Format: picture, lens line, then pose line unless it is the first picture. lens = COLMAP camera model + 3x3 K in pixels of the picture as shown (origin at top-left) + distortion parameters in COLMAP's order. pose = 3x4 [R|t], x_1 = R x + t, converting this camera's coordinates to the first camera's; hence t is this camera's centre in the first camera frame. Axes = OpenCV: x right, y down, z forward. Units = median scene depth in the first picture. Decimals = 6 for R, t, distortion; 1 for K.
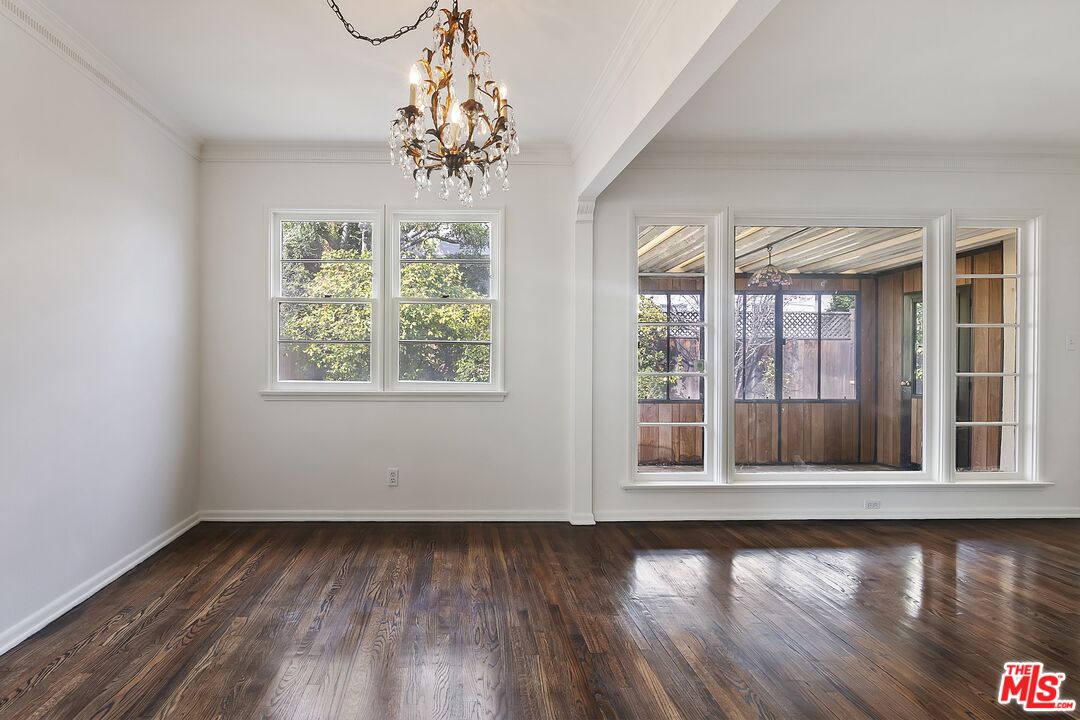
lens RADIAL K [[865.3, 0, 540.0], [0, 865.3, 360.0], [0, 0, 1]] dist [0.001374, 0.001594]
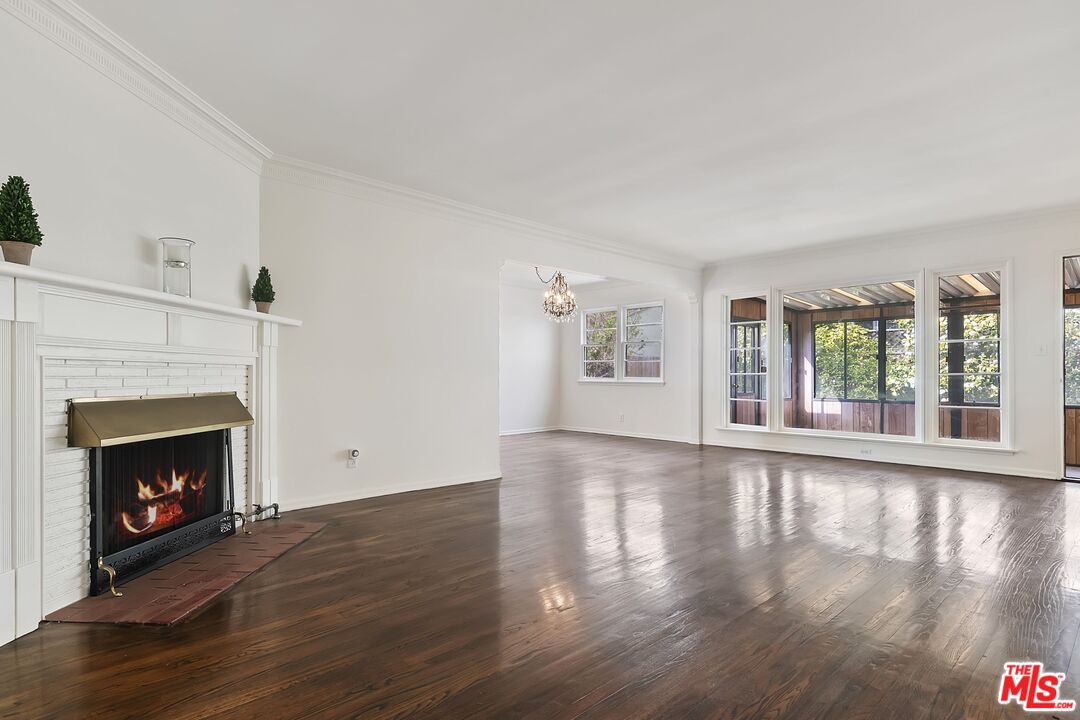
lens RADIAL K [[520.9, 0, 541.3], [0, 520.9, 378.2], [0, 0, 1]] dist [-0.058556, 0.000069]
pose [[0.637043, 0.001716, -0.770826, 0.745934], [0.018911, 0.999662, 0.017854, -0.003845], [0.770596, -0.025951, 0.636795, -0.088451]]
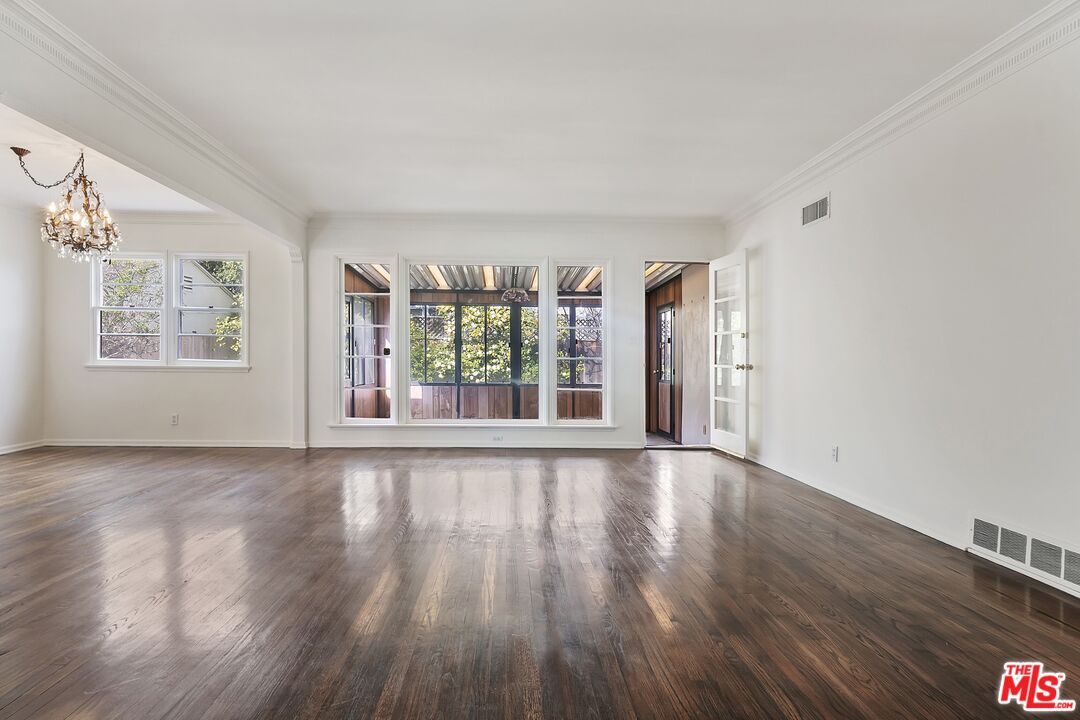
lens RADIAL K [[549.2, 0, 540.0], [0, 549.2, 360.0], [0, 0, 1]] dist [0.000471, 0.000023]
pose [[0.999893, 0.010221, -0.010438, 0.479942], [-0.009976, 0.999680, 0.023258, -0.004245], [0.010673, -0.023151, 0.999675, -0.007473]]
